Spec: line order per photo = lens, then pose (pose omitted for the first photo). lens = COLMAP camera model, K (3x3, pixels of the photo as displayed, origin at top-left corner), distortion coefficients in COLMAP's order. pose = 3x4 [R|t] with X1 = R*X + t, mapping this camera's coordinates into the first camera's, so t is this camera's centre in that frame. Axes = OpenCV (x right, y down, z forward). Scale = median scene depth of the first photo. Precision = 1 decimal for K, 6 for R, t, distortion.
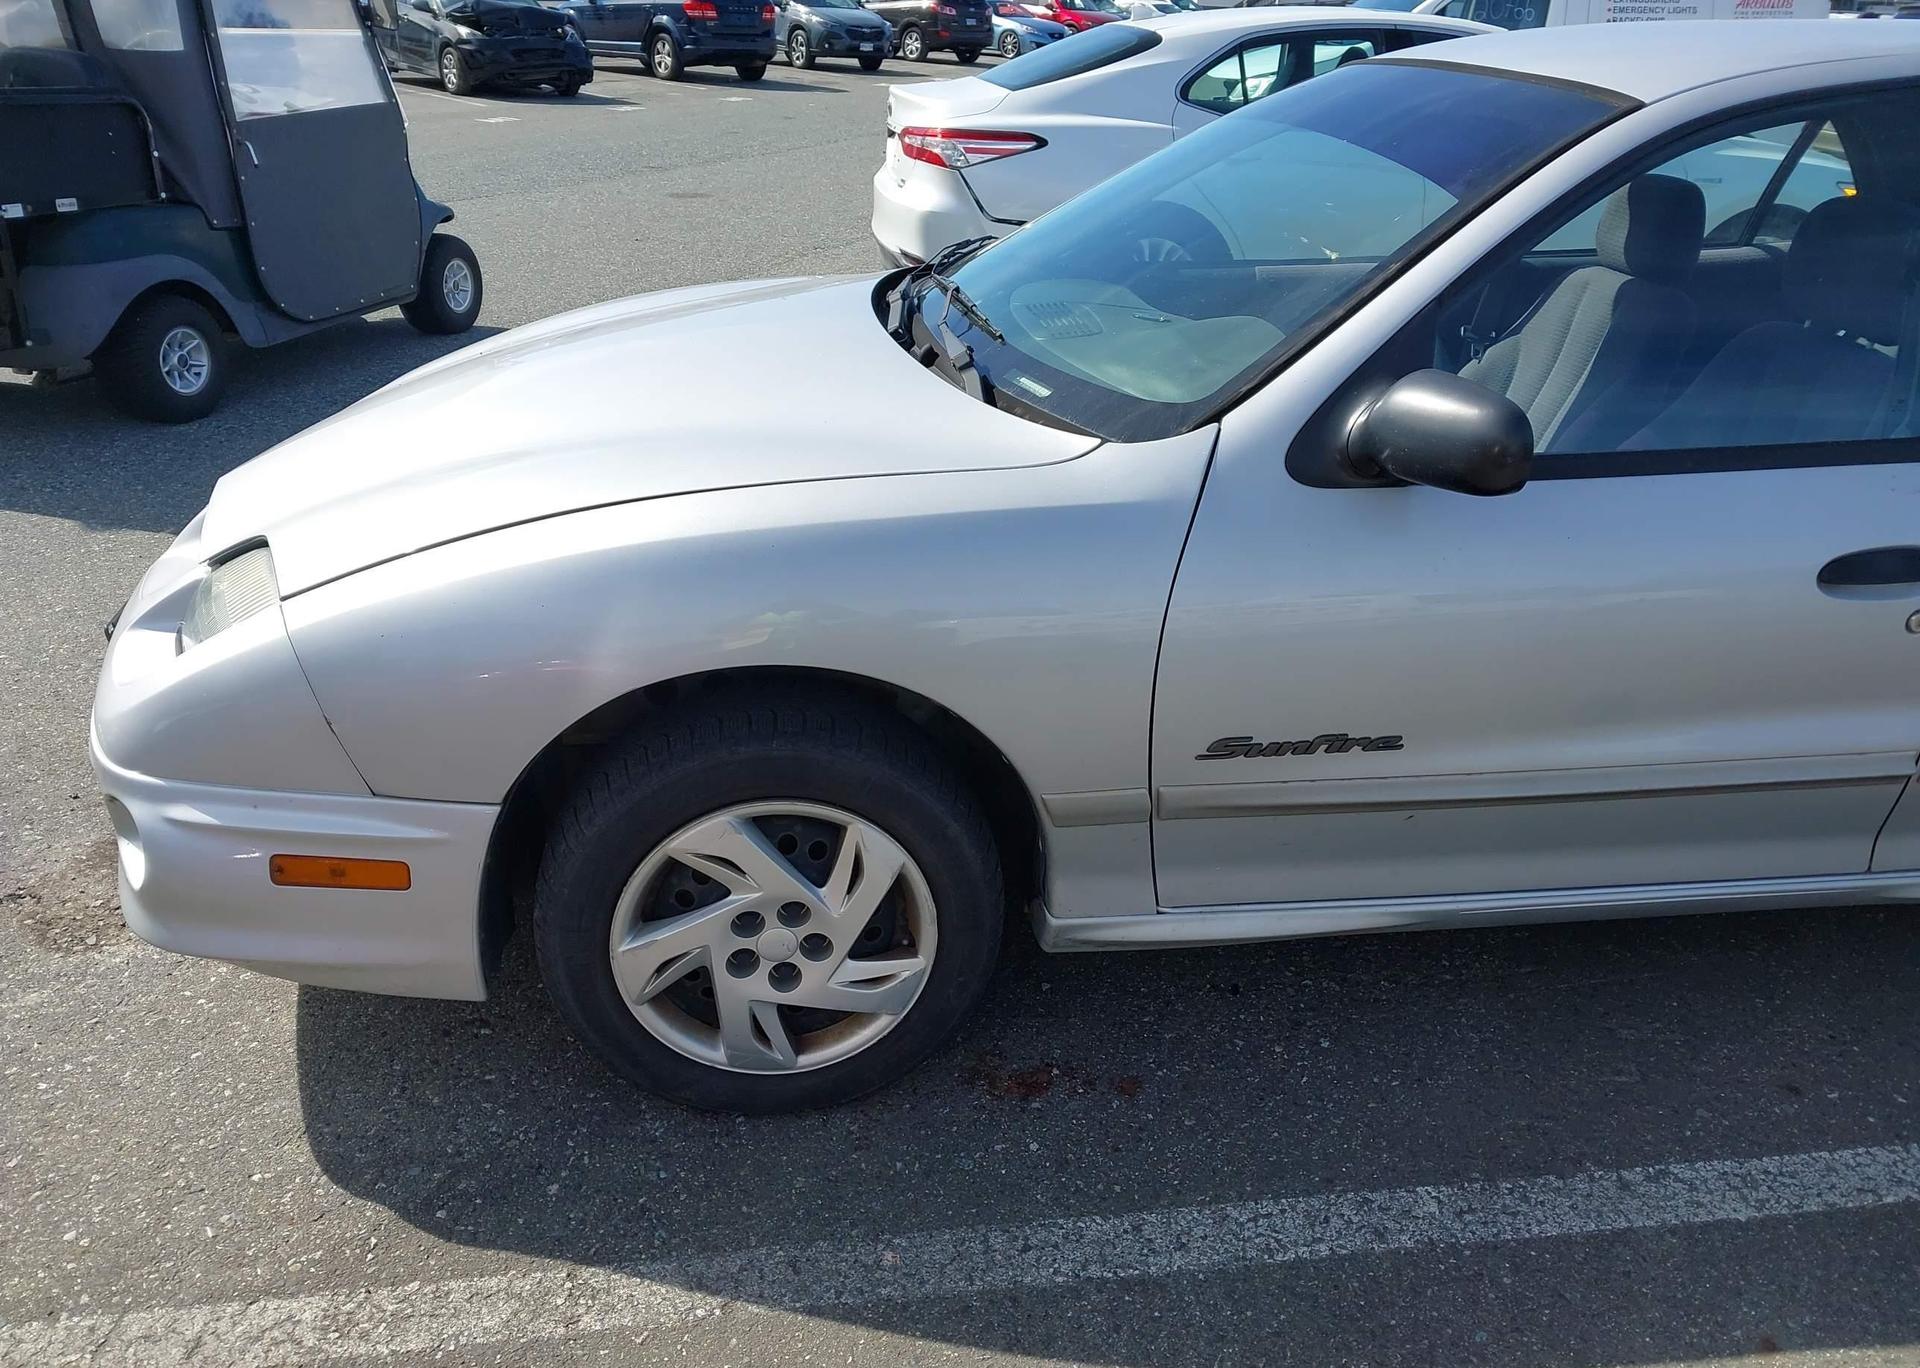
lens RADIAL K [[1528.9, 0, 952.5], [0, 1528.9, 700.1], [0, 0, 1]] dist [0.004493, -0.000830]
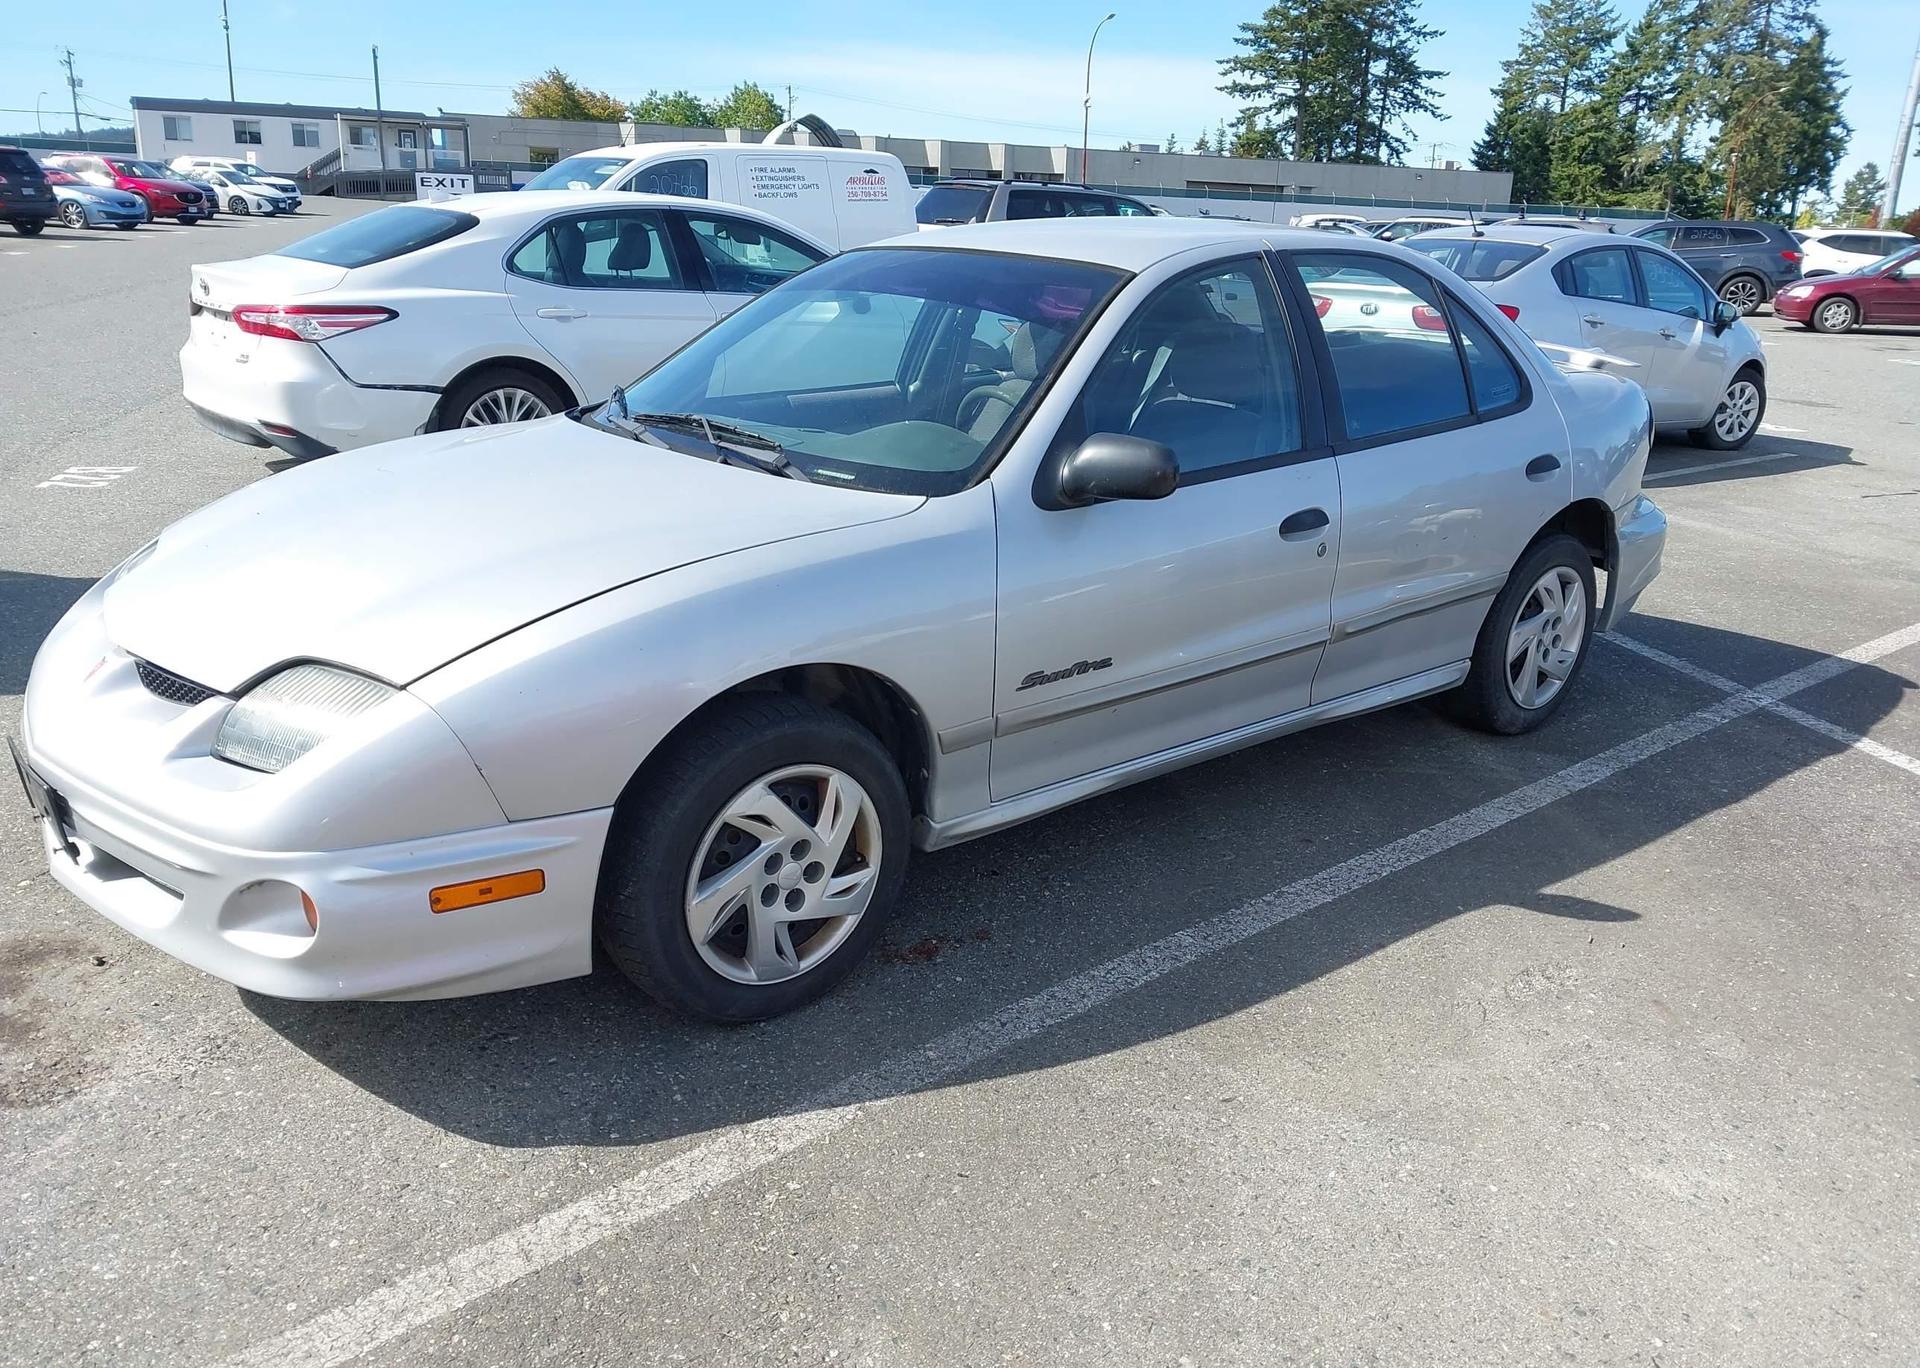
lens RADIAL K [[1531.6, 0, 968.5], [0, 1531.6, 697.4], [0, 0, 1]] dist [0.005570, -0.003125]
pose [[0.838280, -0.174153, 0.516679, -0.666873], [0.222449, 0.974403, -0.032475, 0.082538], [-0.497798, 0.142158, 0.855563, -0.296562]]
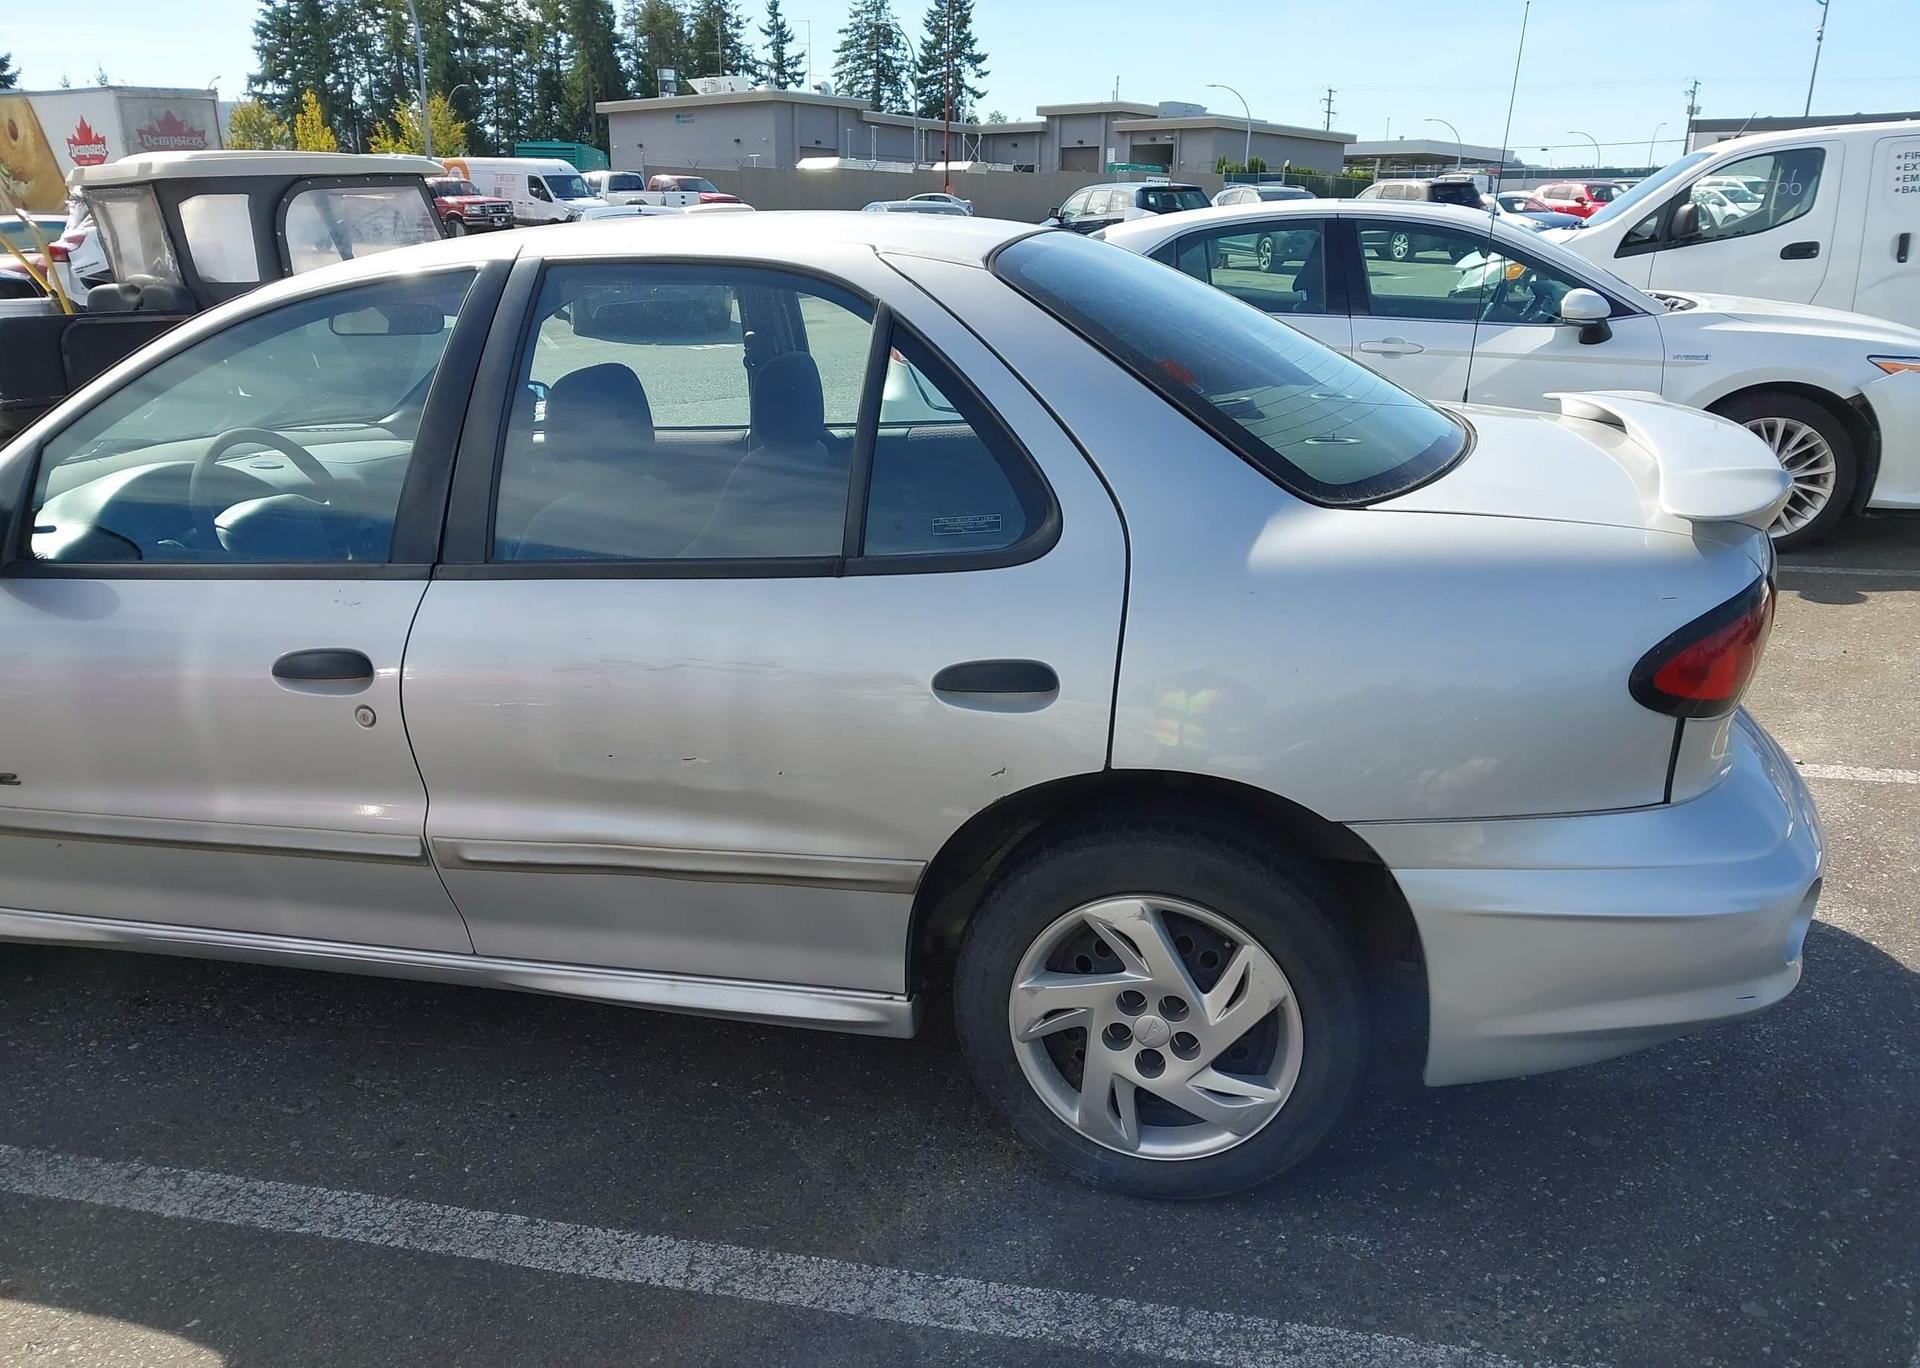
lens RADIAL K [[1531.6, 0, 968.5], [0, 1531.6, 697.4], [0, 0, 1]] dist [0.005570, -0.003125]
pose [[0.930330, 0.064067, -0.361085, 1.471731], [-0.107884, 0.988864, -0.102510, 0.005255], [0.350496, 0.134324, 0.926882, 0.084751]]
